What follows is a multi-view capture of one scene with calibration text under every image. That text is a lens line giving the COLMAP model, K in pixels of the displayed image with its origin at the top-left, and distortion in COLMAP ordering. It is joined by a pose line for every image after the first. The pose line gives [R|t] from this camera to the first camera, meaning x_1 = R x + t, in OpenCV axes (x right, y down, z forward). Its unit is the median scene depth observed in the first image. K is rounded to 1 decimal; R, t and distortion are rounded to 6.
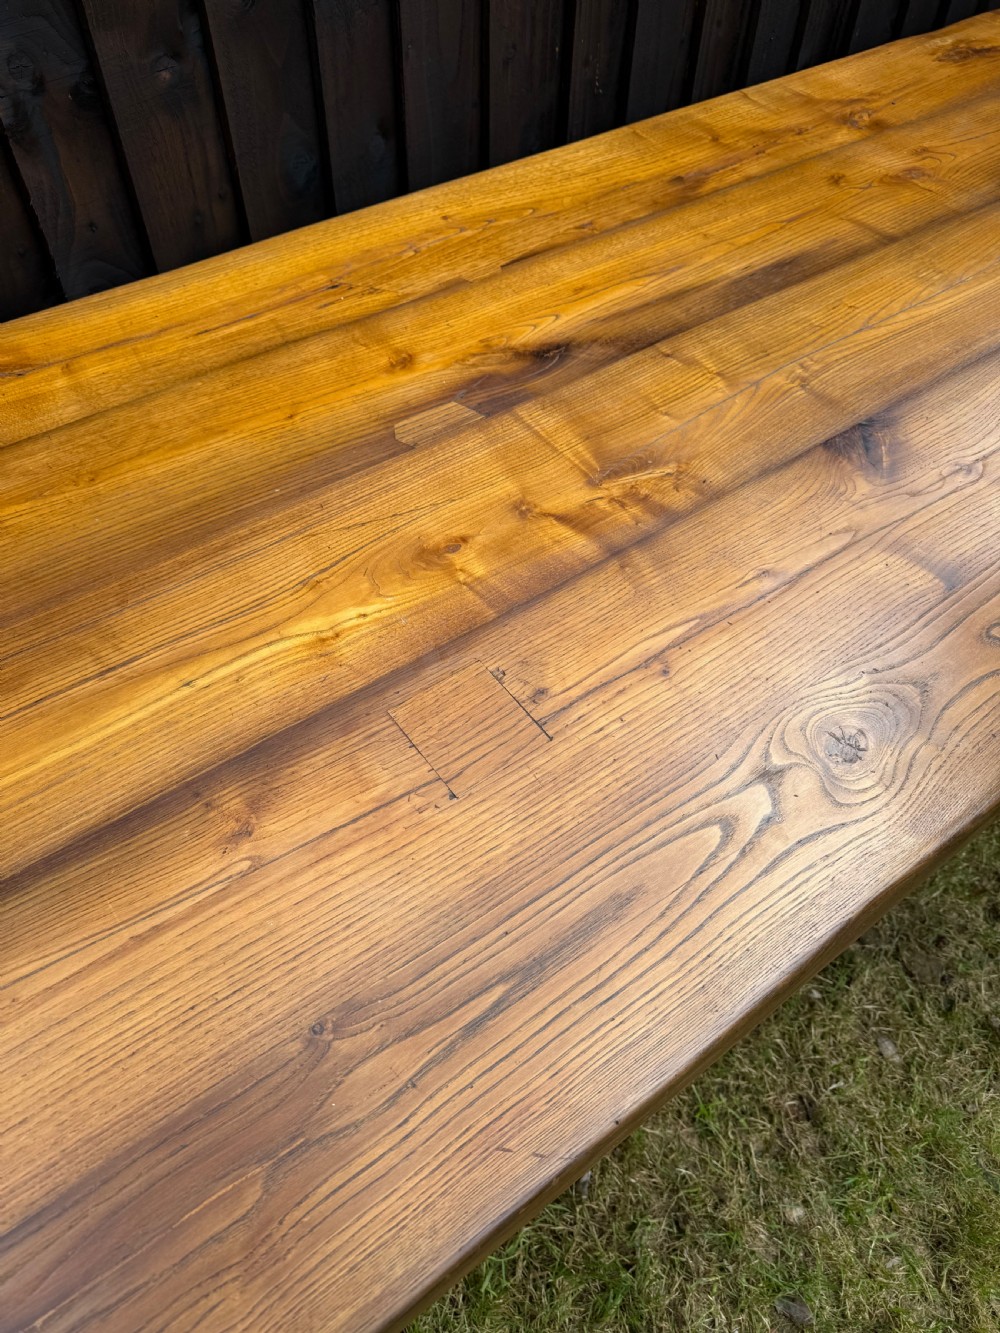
lens RADIAL K [[955.1, 0, 498.3], [0, 955.1, 679.1], [0, 0, 1]] dist [0.018735, -0.027662]
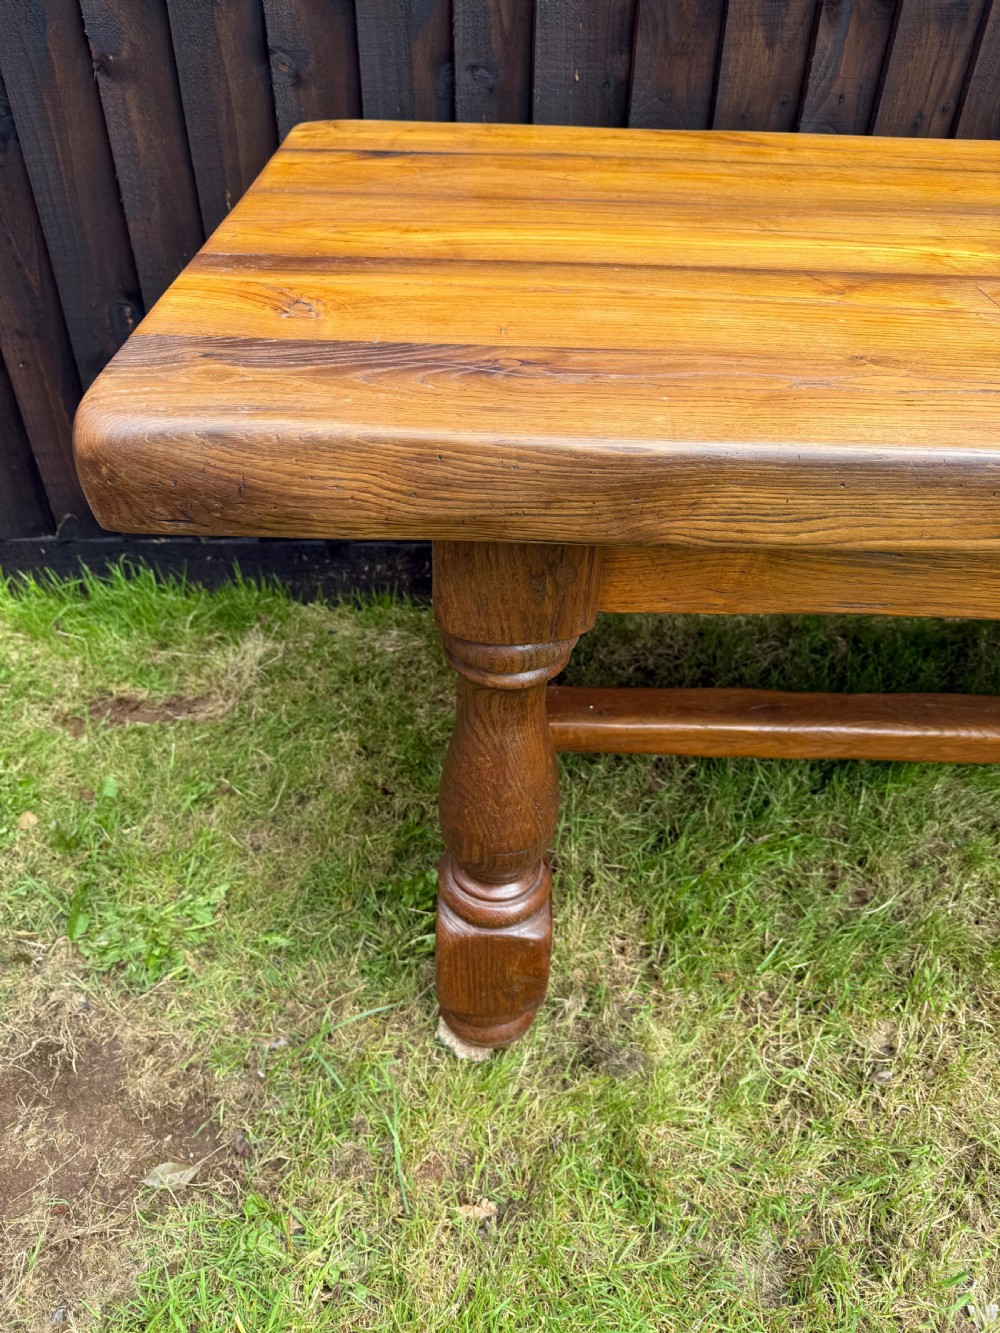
lens RADIAL K [[955.1, 0, 500.8], [0, 955.1, 674.8], [0, 0, 1]] dist [0.018735, -0.027662]
pose [[0.811271, 0.373704, -0.449650, 0.086714], [-0.469695, 0.874554, -0.120593, 0.647910], [0.348177, 0.309032, 0.885027, -0.076888]]
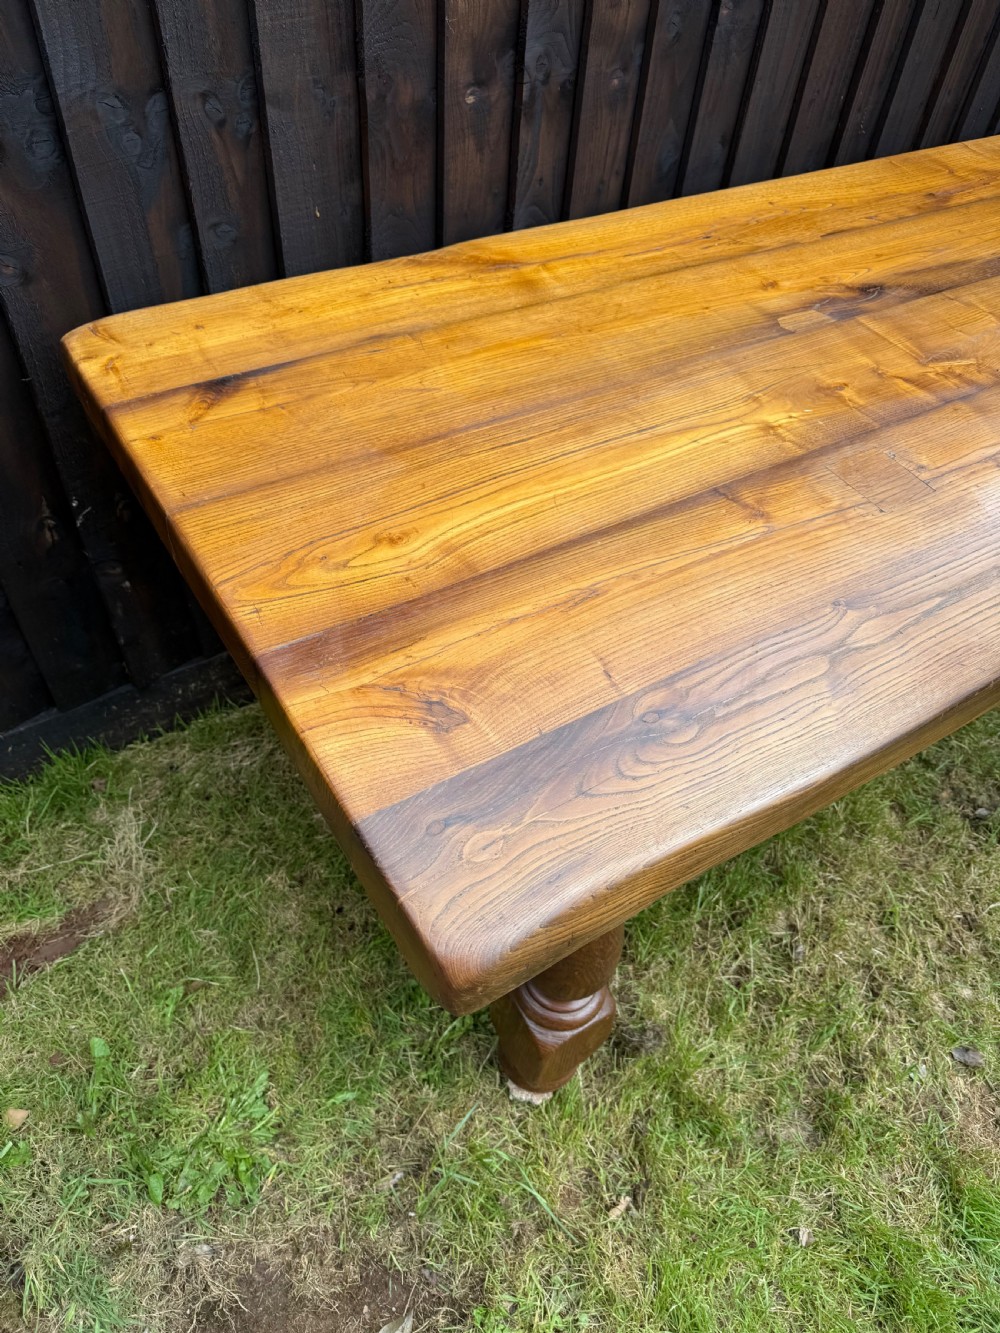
lens RADIAL K [[955.1, 0, 501.9], [0, 955.1, 671.8], [0, 0, 1]] dist [0.018735, -0.027662]
pose [[0.995806, 0.091053, -0.008975, -0.444921], [-0.091463, 0.993215, -0.071828, 0.391529], [0.002374, 0.072348, 0.997377, -0.397088]]
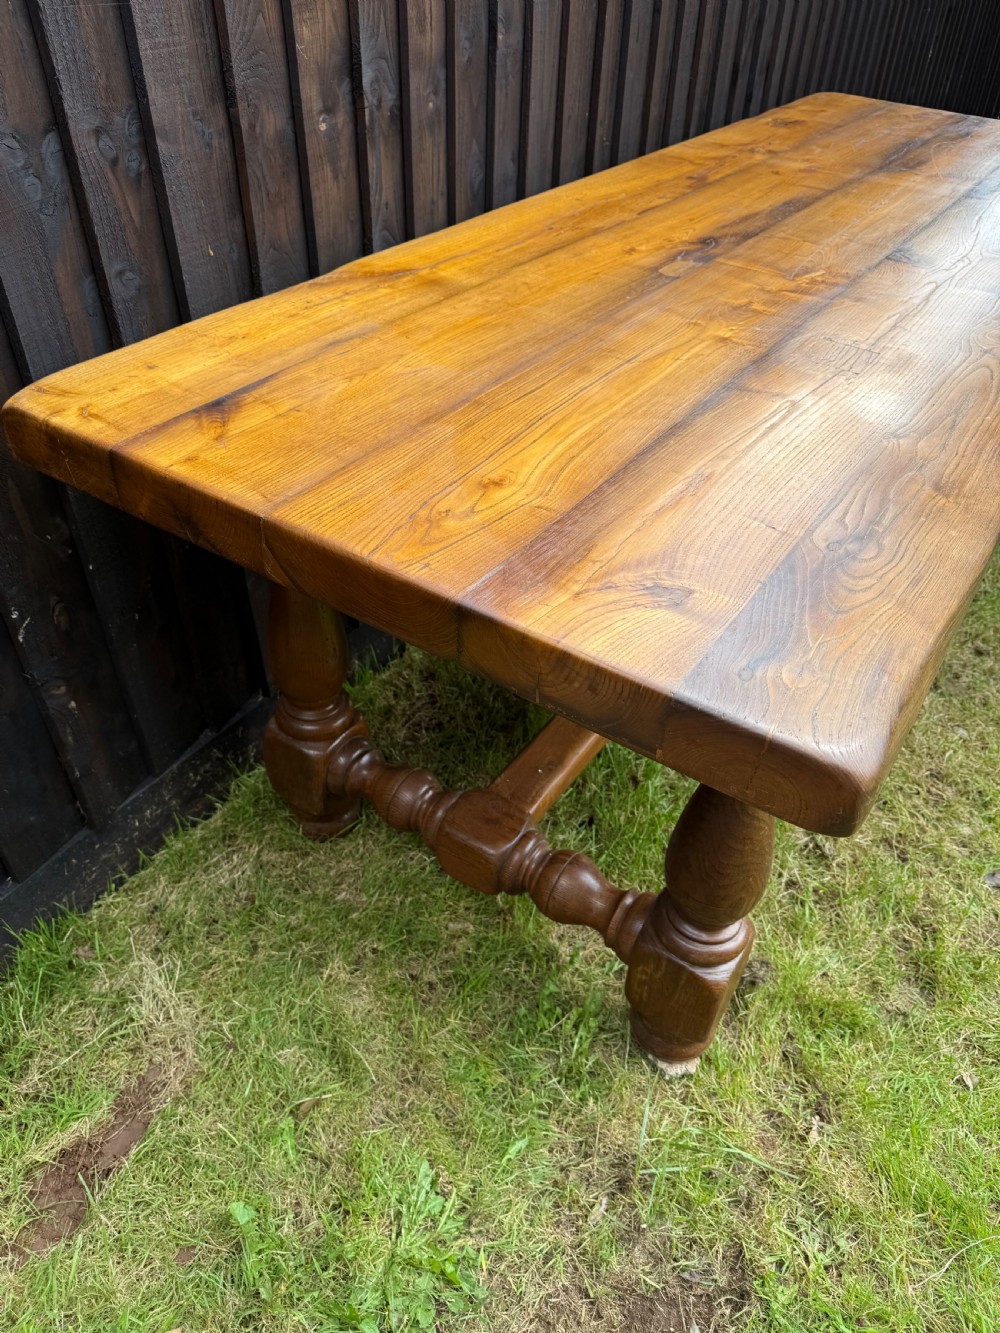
lens RADIAL K [[955.1, 0, 510.4], [0, 955.1, 674.9], [0, 0, 1]] dist [0.018735, -0.027662]
pose [[0.938187, -0.210114, 0.275058, -0.882264], [0.260255, 0.952128, -0.160373, 0.541927], [-0.228194, 0.222045, 0.947958, -0.293816]]
